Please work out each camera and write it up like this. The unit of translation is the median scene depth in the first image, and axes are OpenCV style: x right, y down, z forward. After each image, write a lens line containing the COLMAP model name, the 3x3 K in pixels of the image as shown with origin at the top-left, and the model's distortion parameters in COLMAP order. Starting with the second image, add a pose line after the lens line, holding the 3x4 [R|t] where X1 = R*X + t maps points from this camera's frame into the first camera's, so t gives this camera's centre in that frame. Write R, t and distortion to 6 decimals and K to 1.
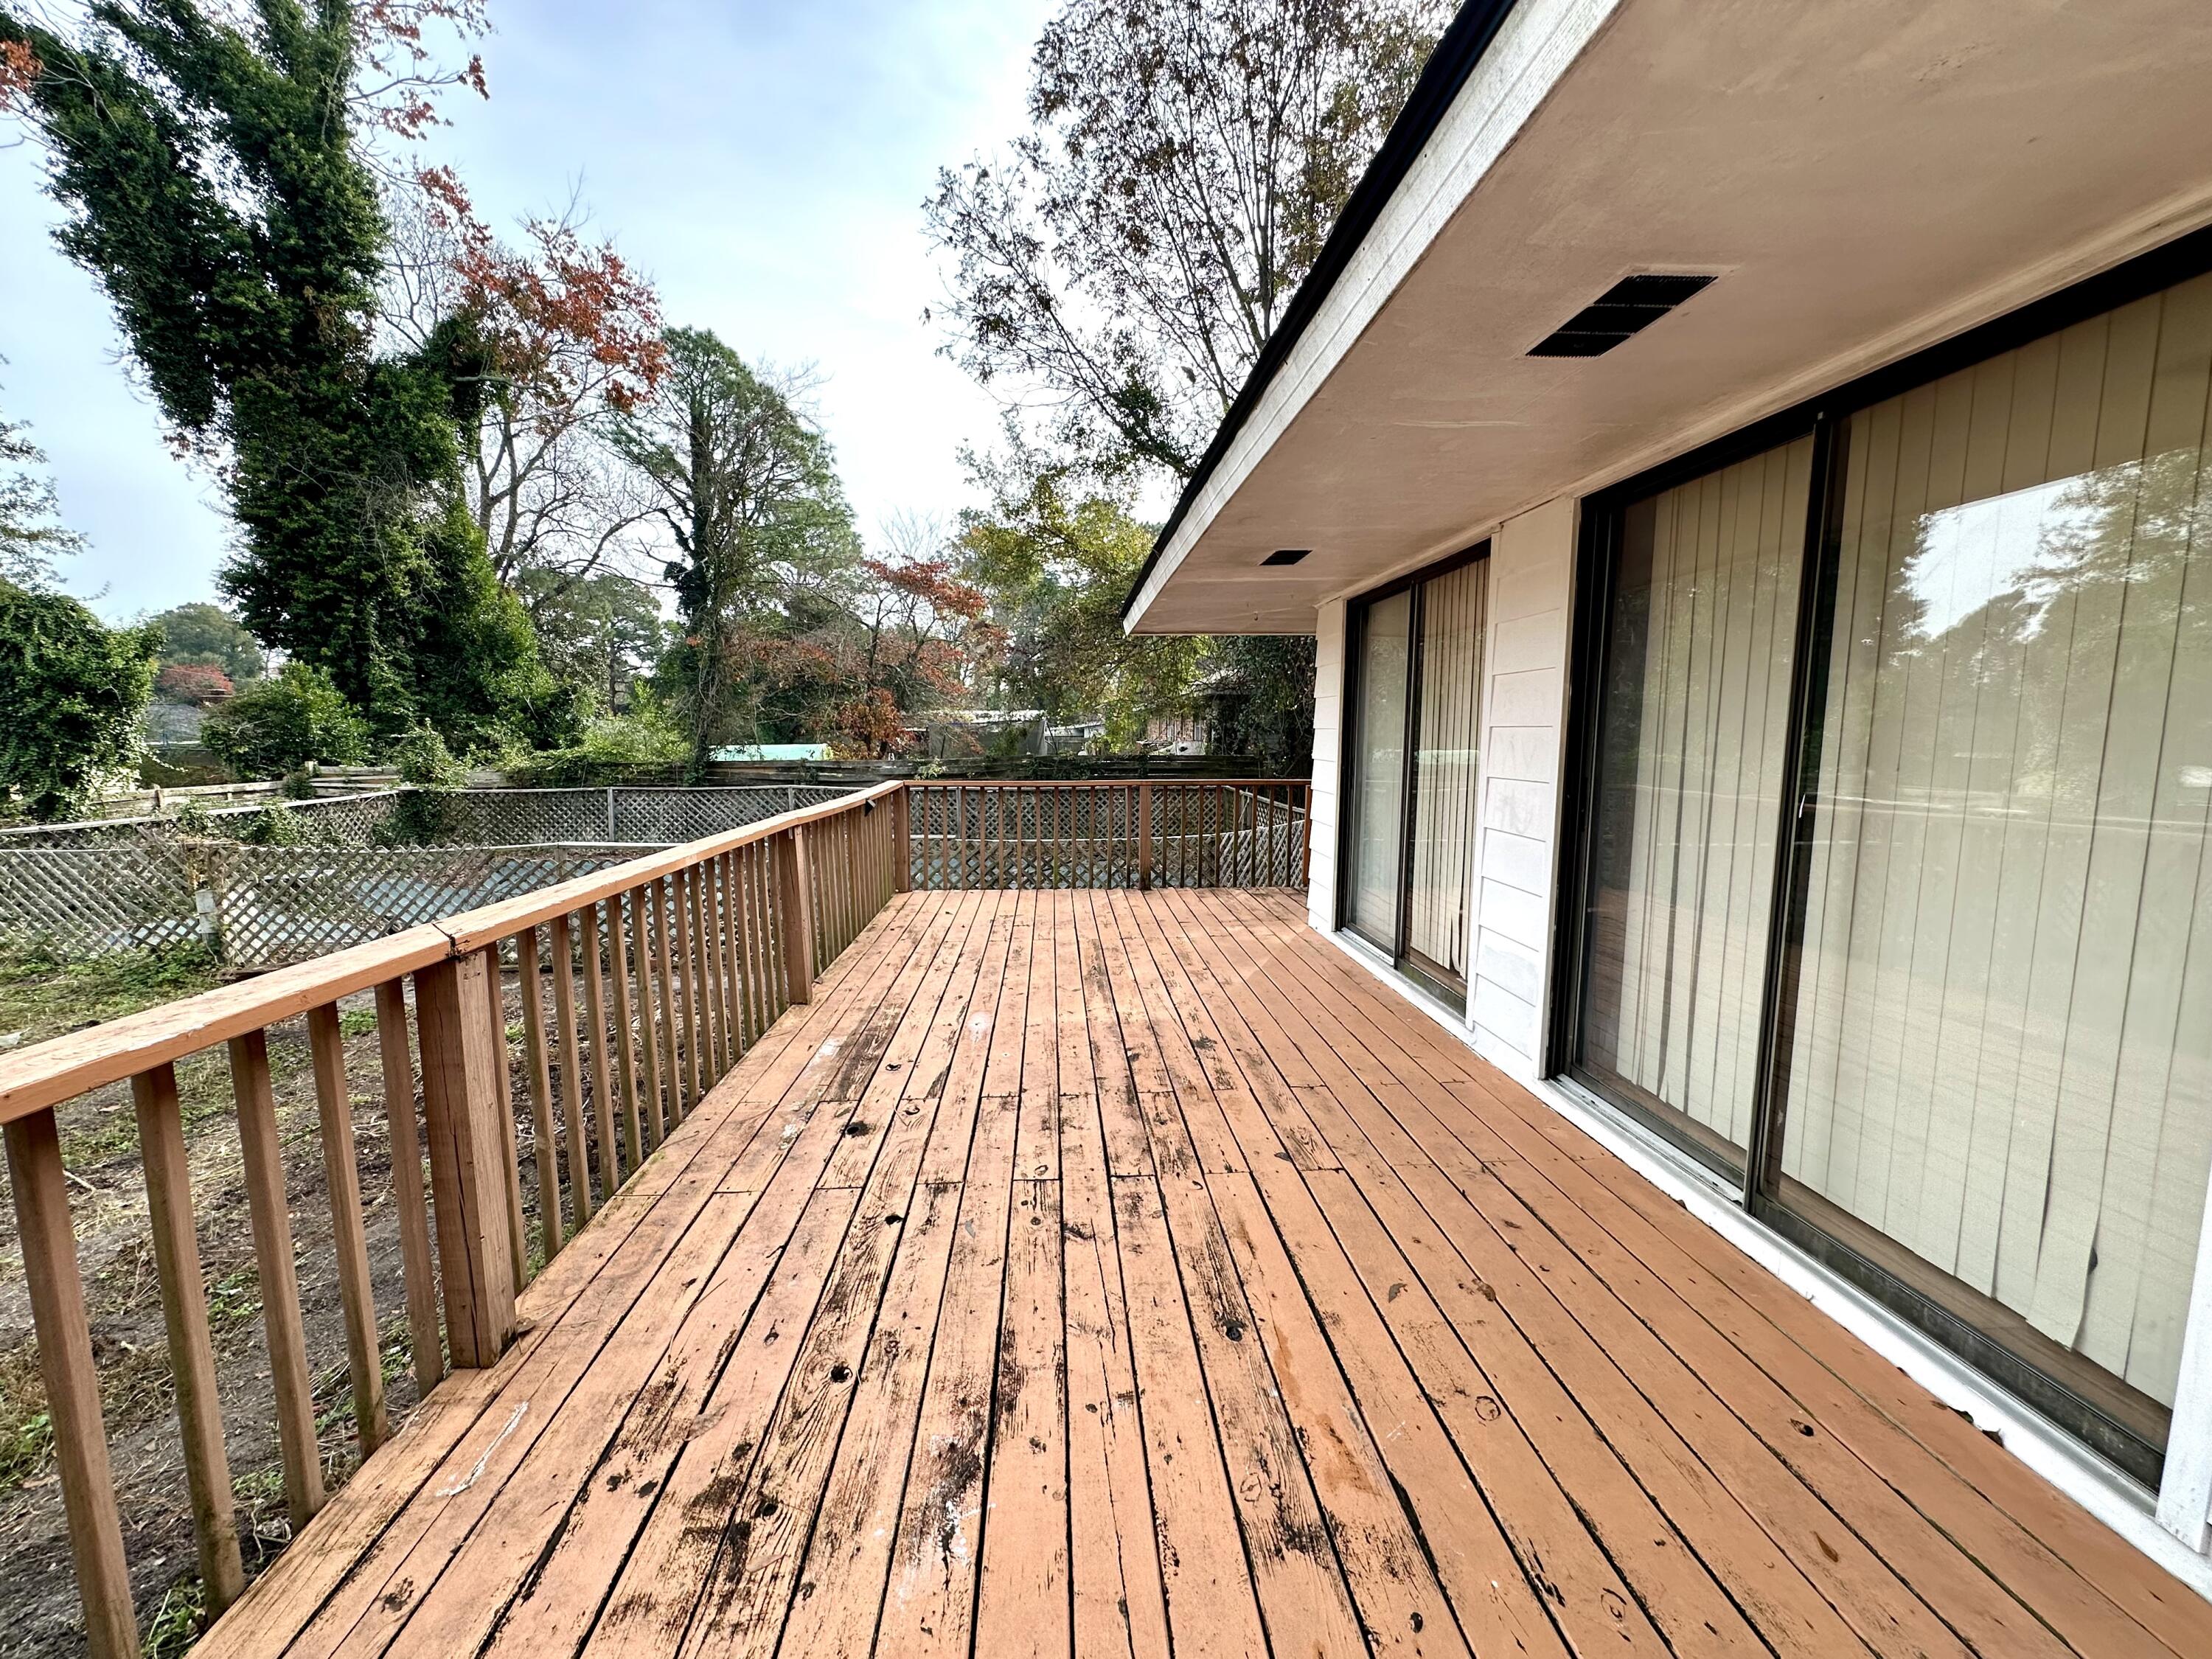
lens RADIAL K [[879.0, 0, 1105.3], [0, 879.0, 831.1], [0, 0, 1]] dist [-0.001369, 0.000560]
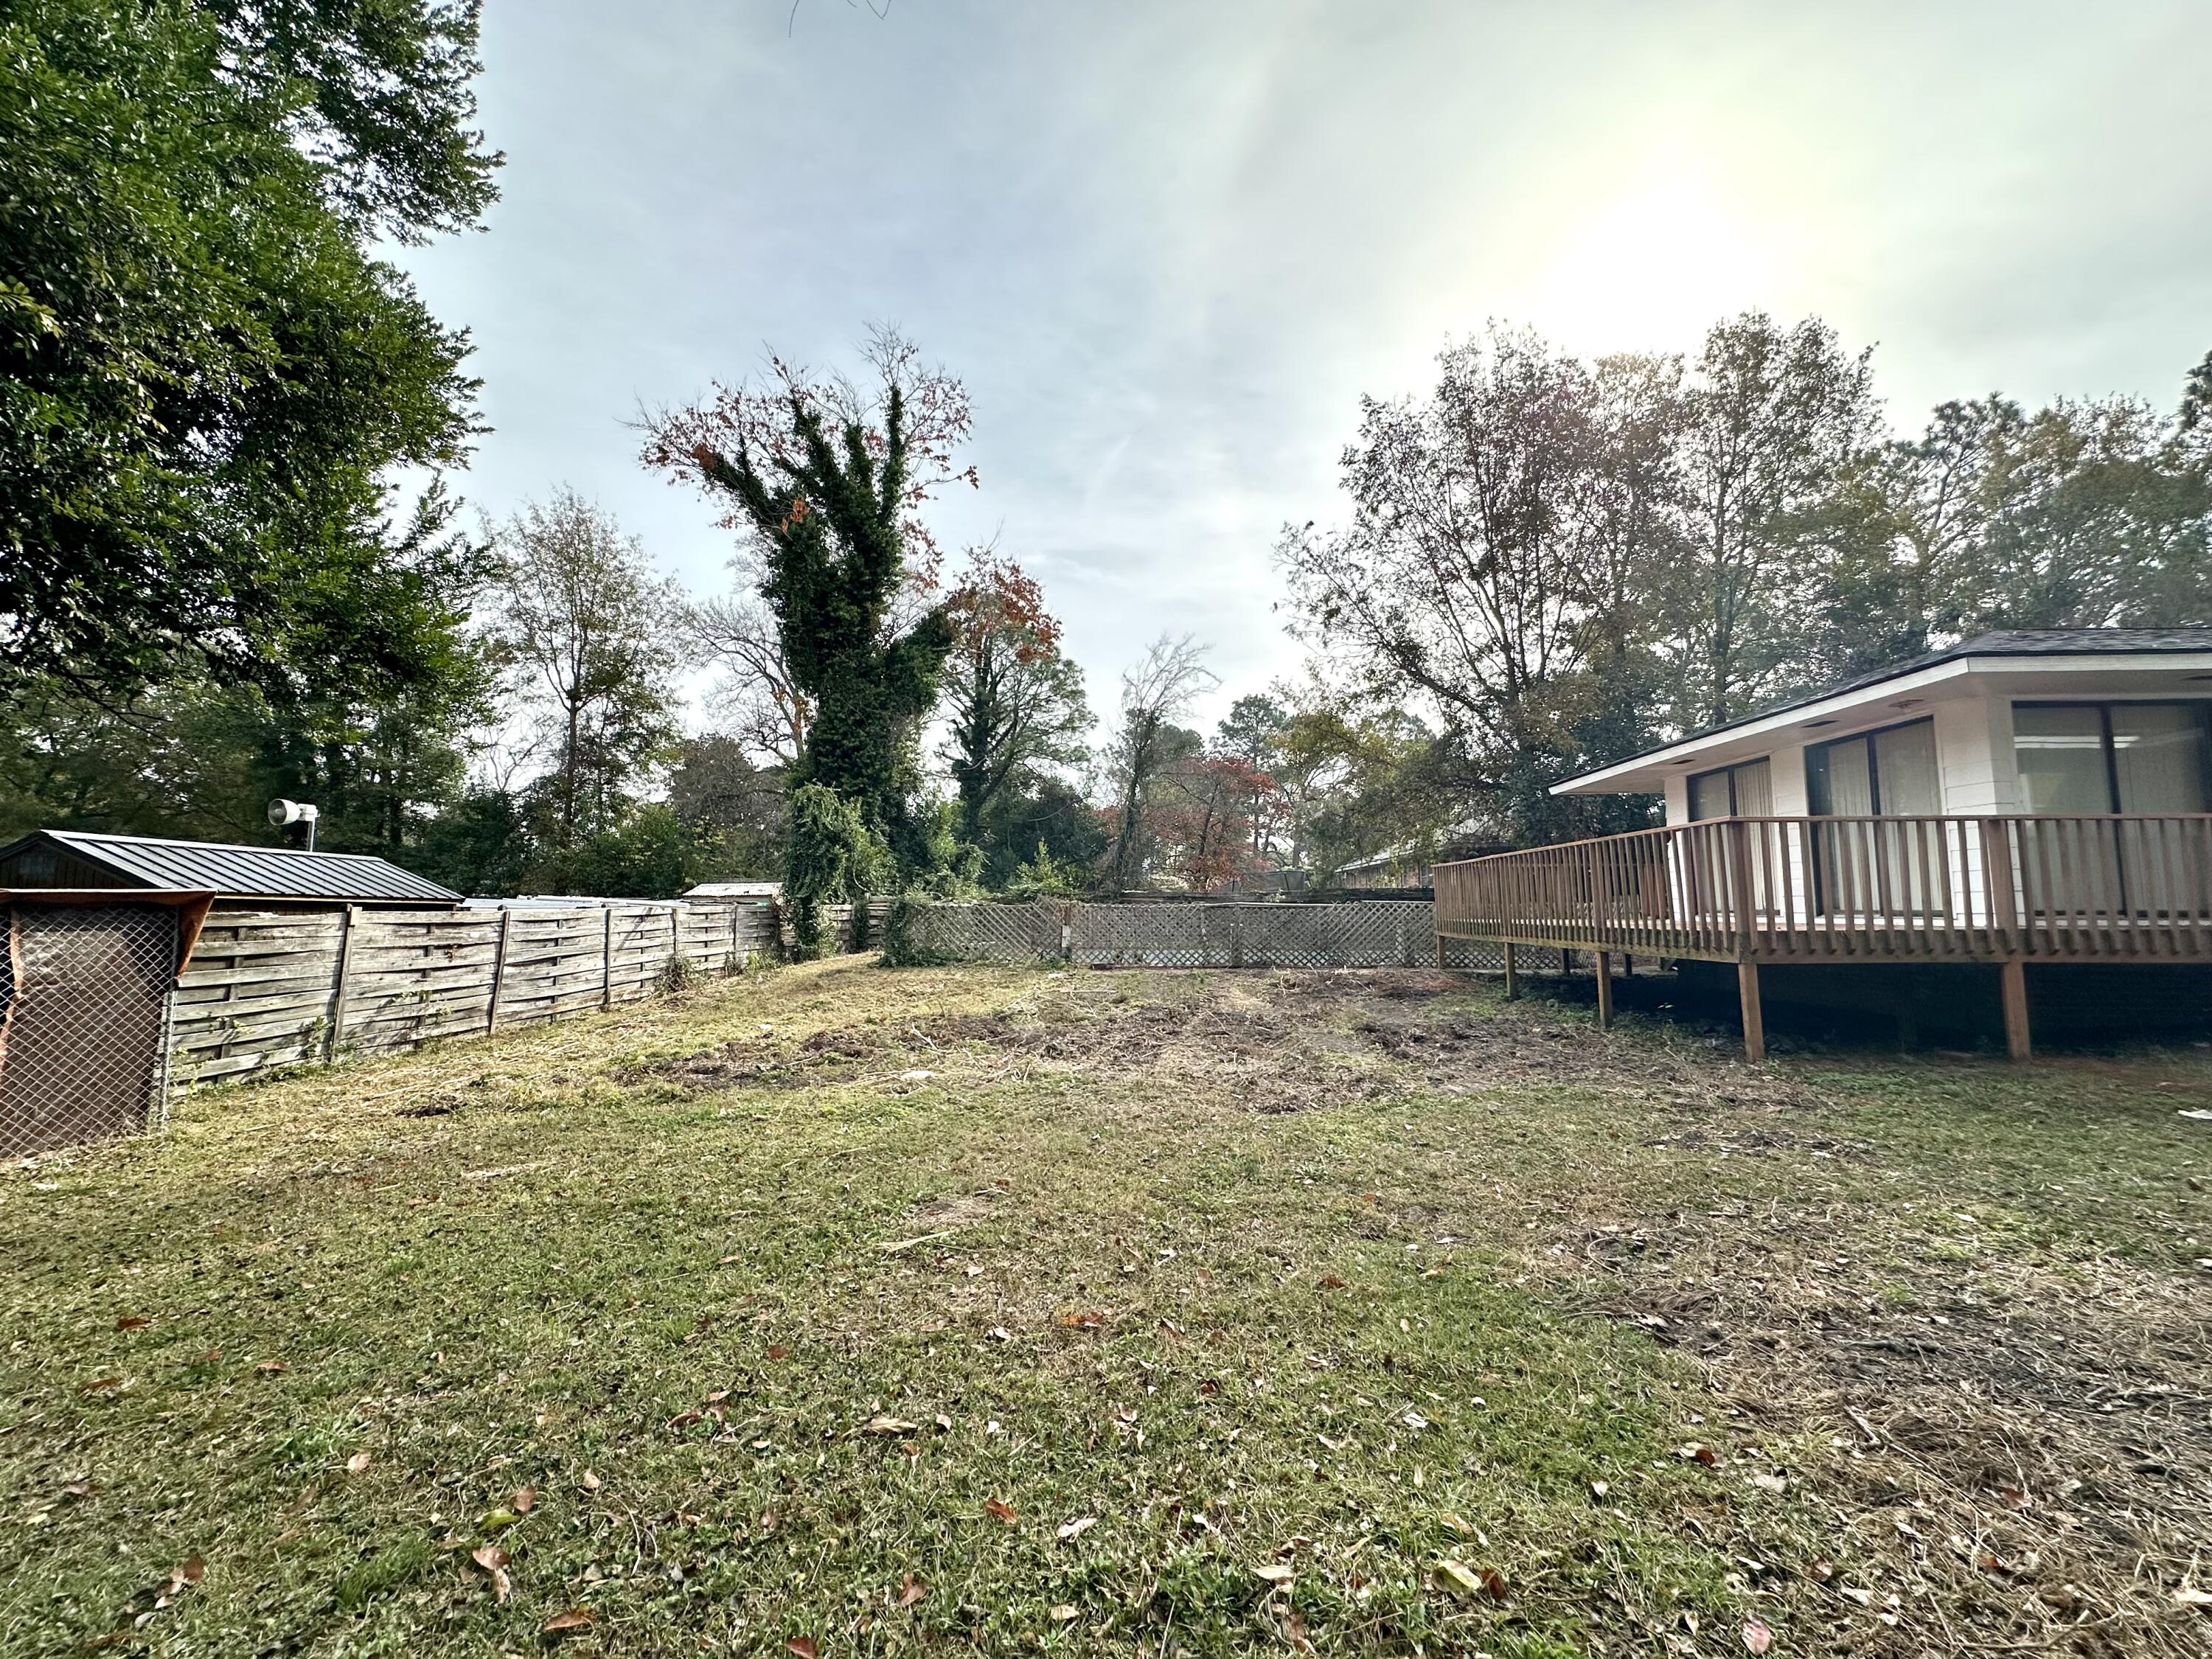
lens RADIAL K [[879.0, 0, 1102.3], [0, 879.0, 826.9], [0, 0, 1]] dist [-0.001369, 0.000560]
pose [[0.992585, -0.013426, -0.120808, -0.301988], [-0.011876, 0.978414, -0.206314, 0.114507], [0.120970, 0.206218, 0.971000, -0.440767]]
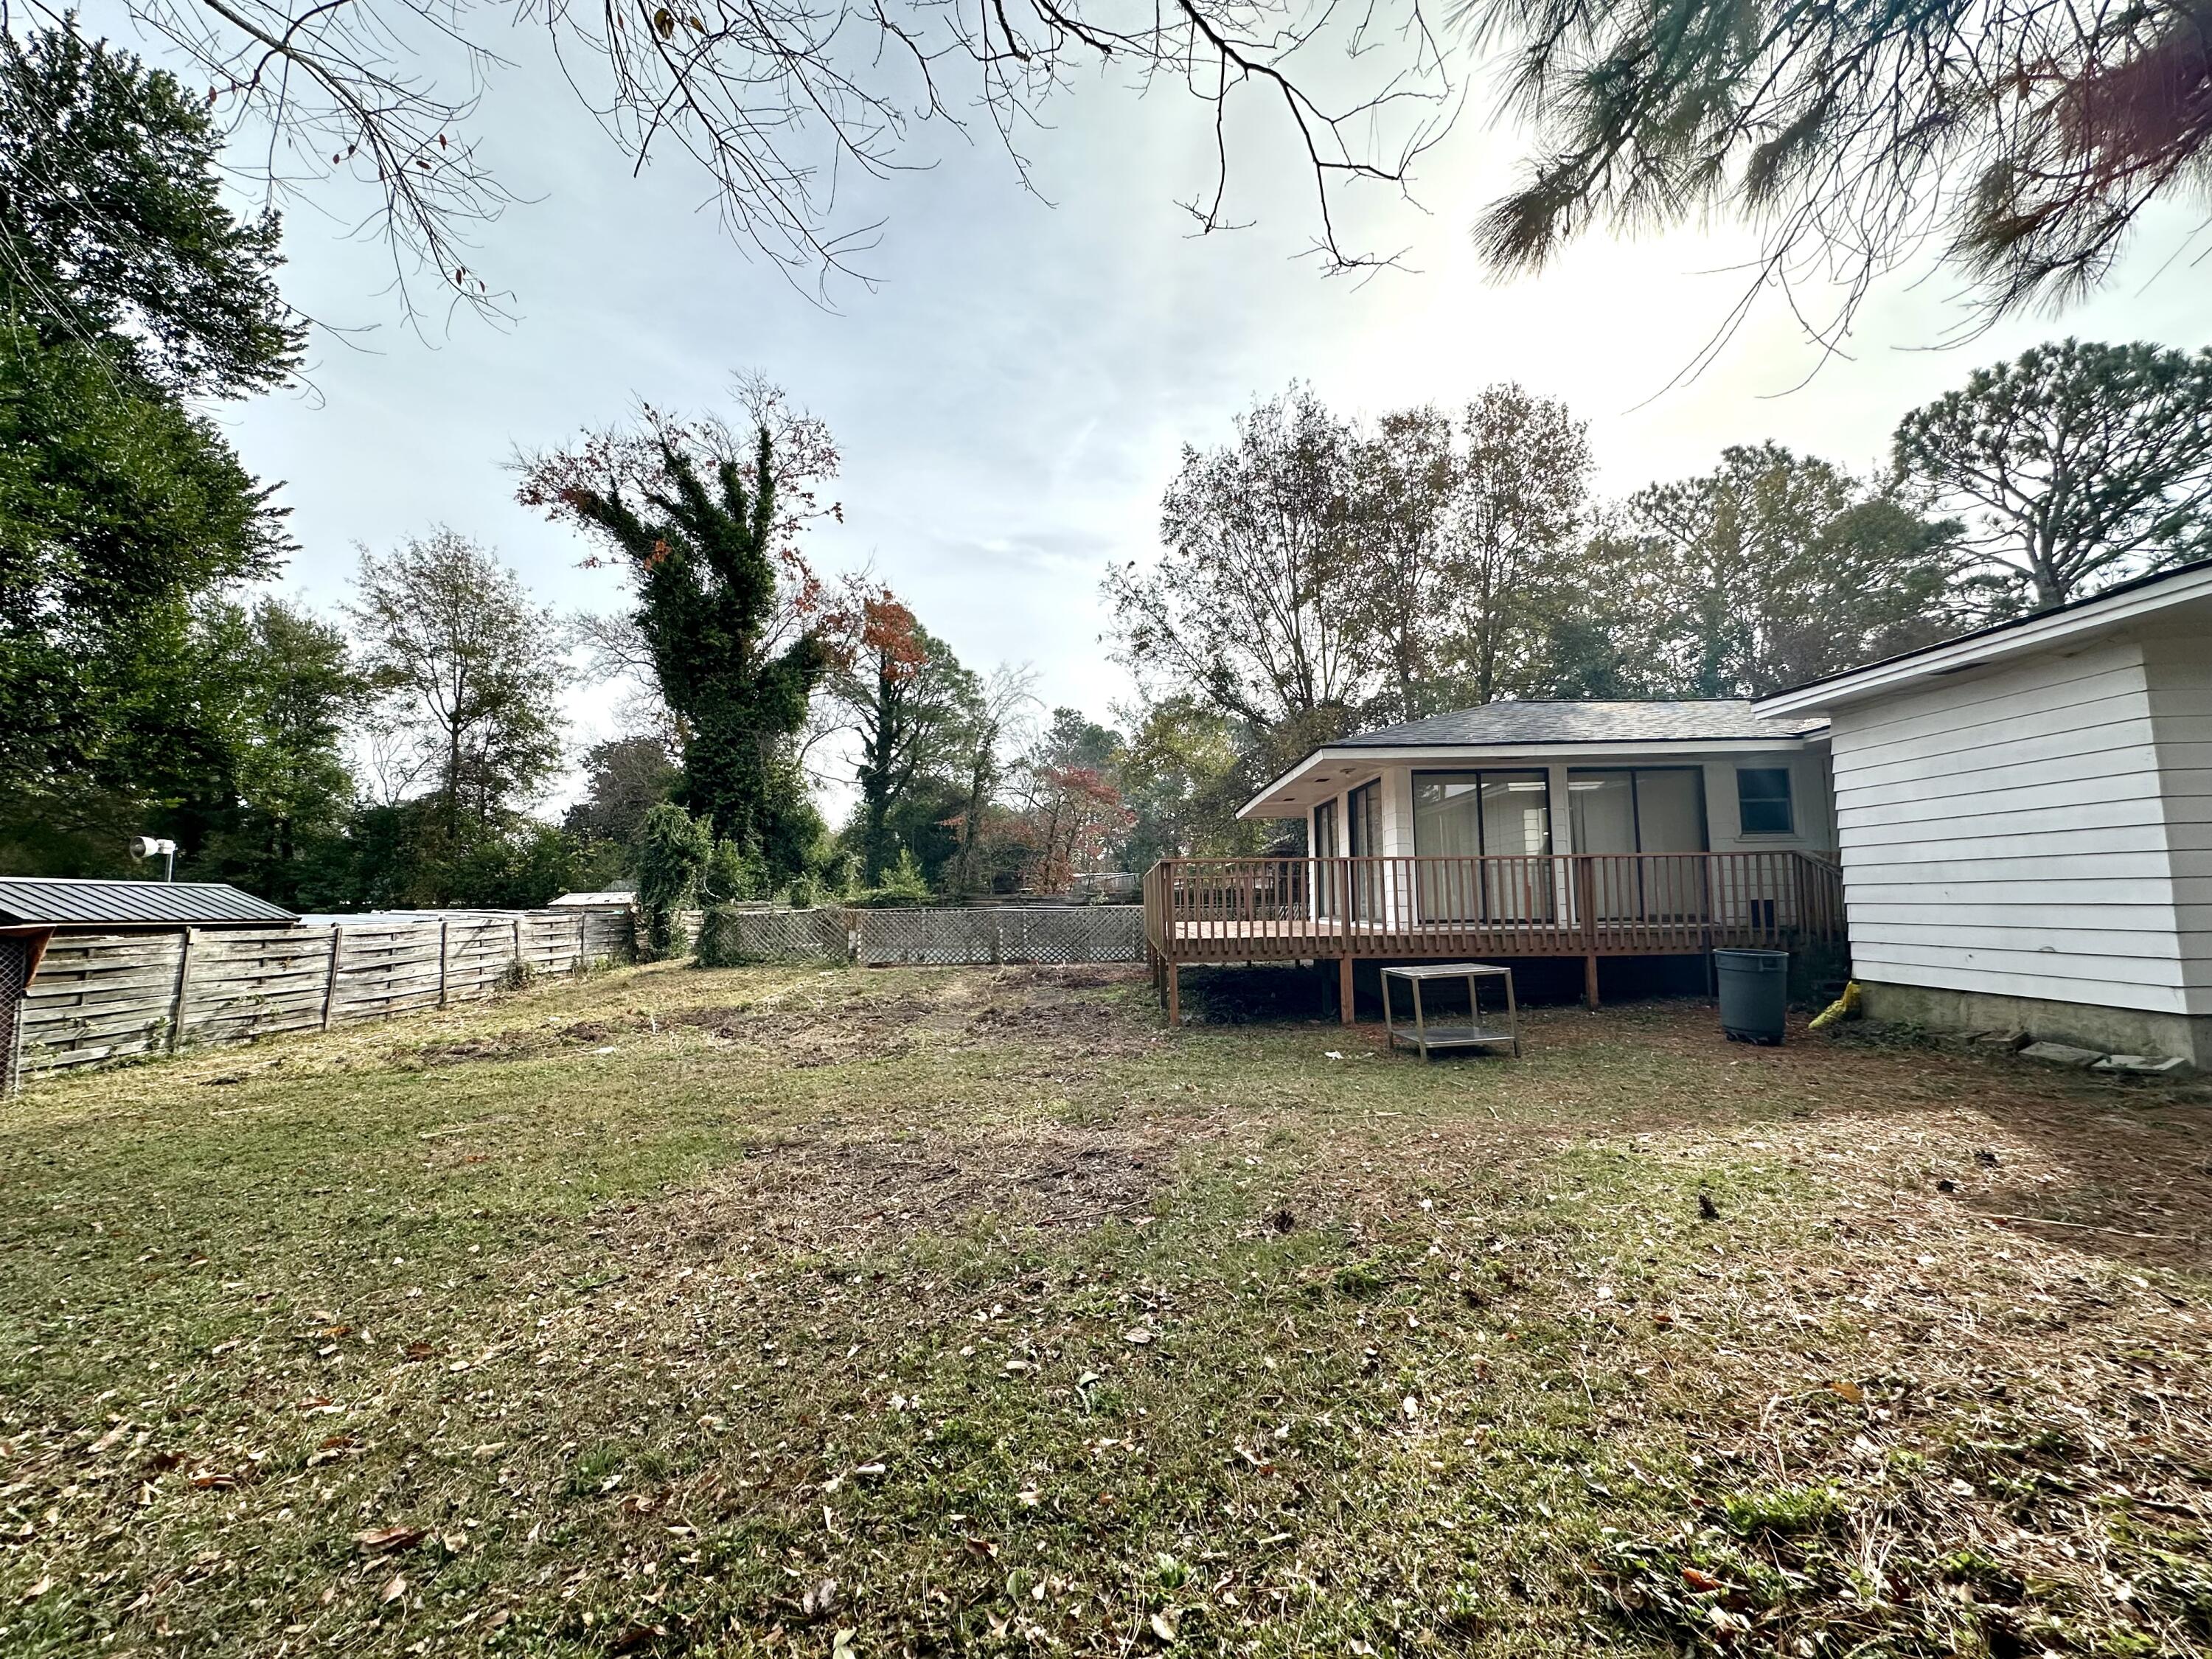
lens RADIAL K [[879.0, 0, 1101.7], [0, 879.0, 826.5], [0, 0, 1]] dist [-0.001369, 0.000560]
pose [[0.996761, -0.020018, -0.077889, -0.065431], [0.004222, 0.980213, -0.197901, 0.116167], [0.080309, 0.196931, 0.977123, -0.585608]]
